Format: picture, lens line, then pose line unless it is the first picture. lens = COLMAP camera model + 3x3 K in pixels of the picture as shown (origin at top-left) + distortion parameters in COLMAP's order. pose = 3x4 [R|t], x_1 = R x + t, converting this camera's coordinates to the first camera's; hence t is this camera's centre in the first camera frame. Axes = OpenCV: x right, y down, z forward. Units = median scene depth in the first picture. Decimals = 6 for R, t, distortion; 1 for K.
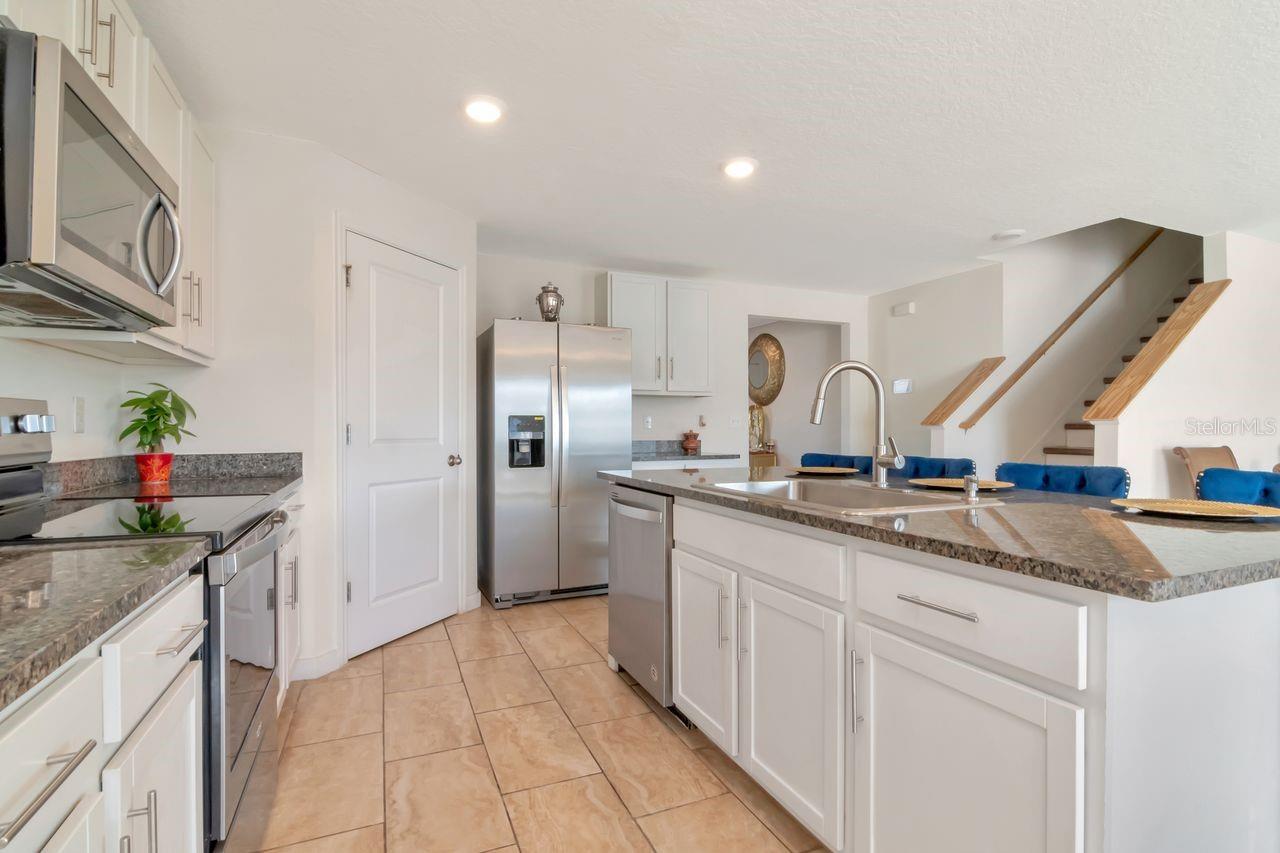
lens RADIAL K [[623.0, 0, 643.7], [0, 623.0, 429.1], [0, 0, 1]] dist [-0.003268, -0.000793]
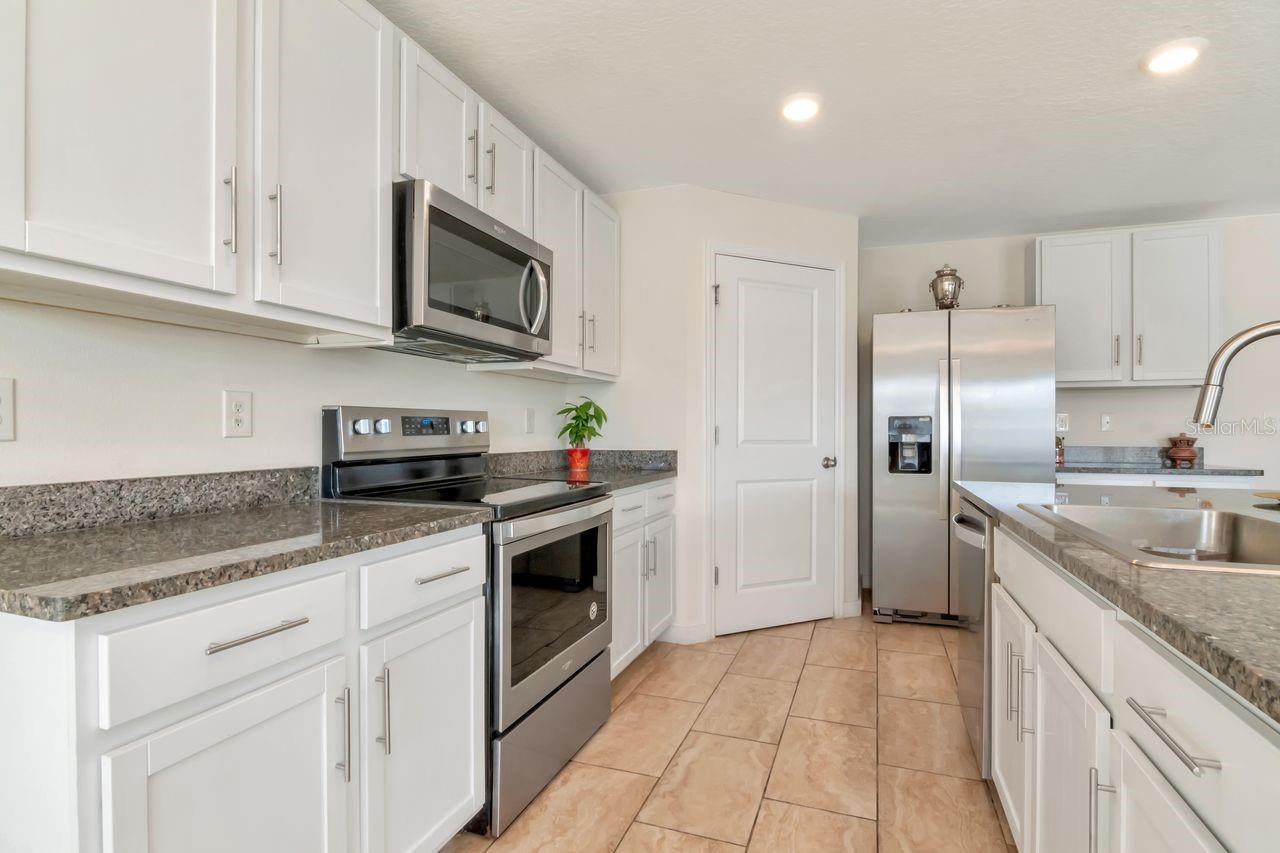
lens RADIAL K [[625.7, 0, 644.7], [0, 625.7, 431.4], [0, 0, 1]] dist [-0.003995, -0.001749]
pose [[0.728301, 0.002989, -0.685251, 0.193326], [-0.002427, 0.999995, 0.001783, -0.000649], [0.685253, 0.000365, 0.728305, 0.084665]]
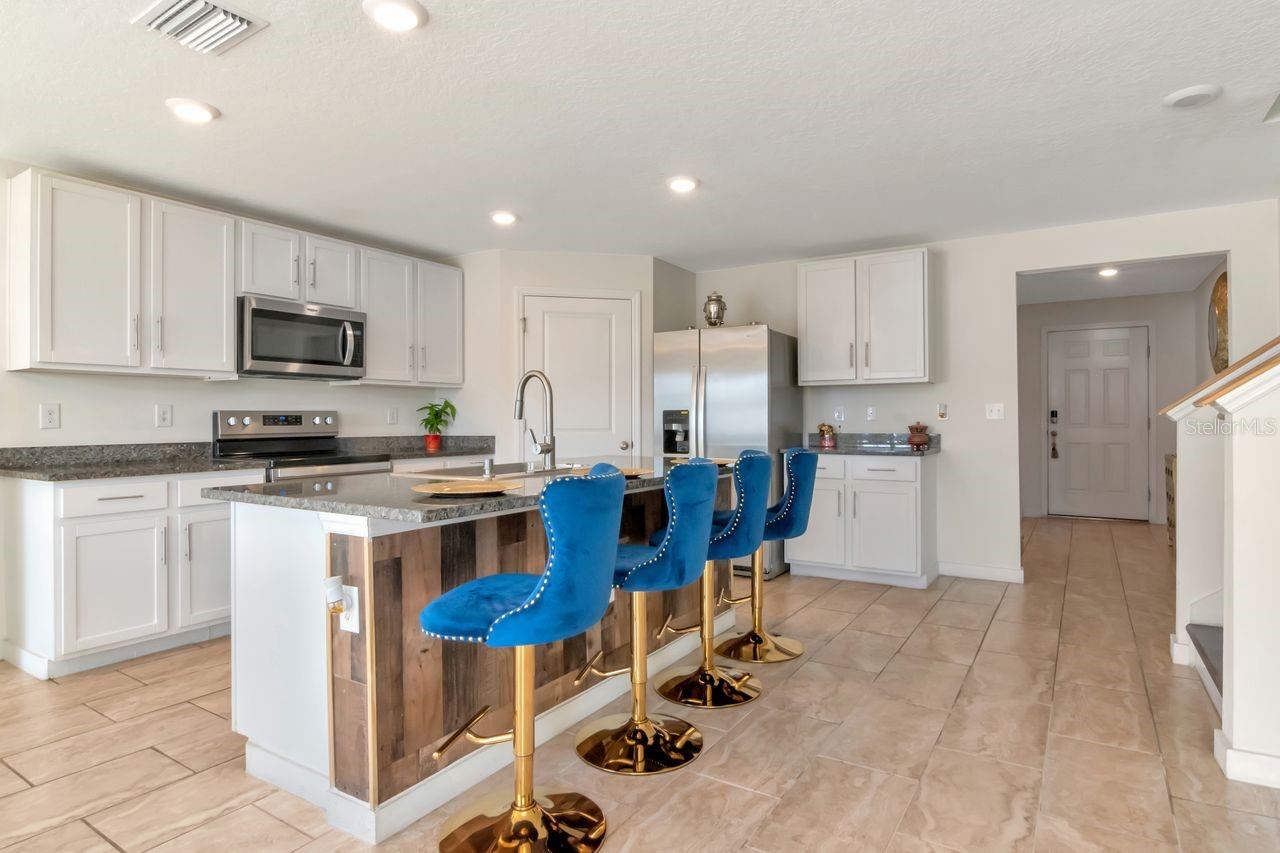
lens RADIAL K [[693.2, 0, 644.7], [0, 693.2, 419.3], [0, 0, 1]] dist [-0.001321, -0.001441]
pose [[0.567618, -0.001494, -0.823291, 1.081330], [0.002237, 0.999997, -0.000272, -0.005115], [0.823289, -0.001687, 0.567620, 0.240874]]
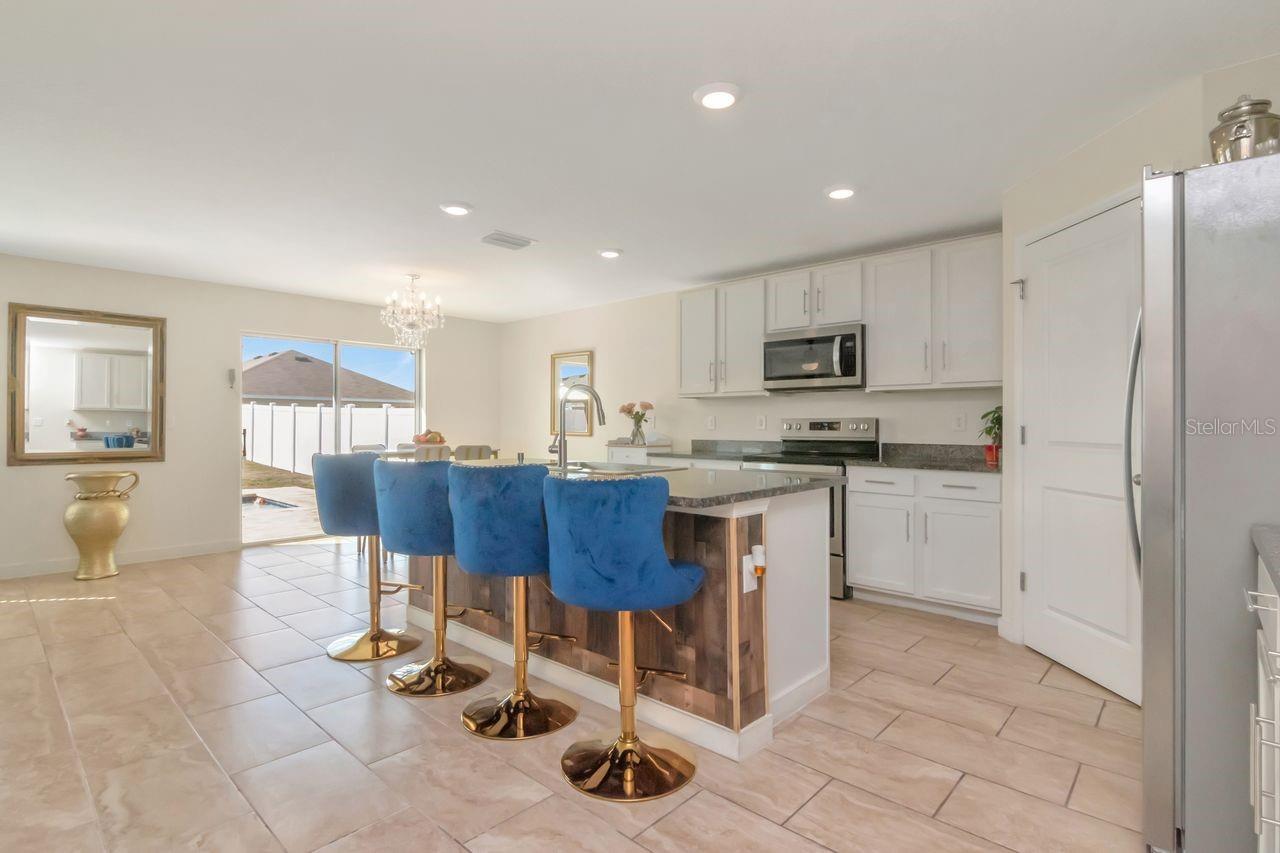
lens RADIAL K [[623.0, 0, 643.7], [0, 623.0, 429.1], [0, 0, 1]] dist [-0.003268, -0.000793]
pose [[-0.909986, -0.001276, -0.414636, 0.544210], [-0.005382, 0.999947, 0.008734, -0.009071], [0.414603, 0.010179, -0.909945, 1.615266]]
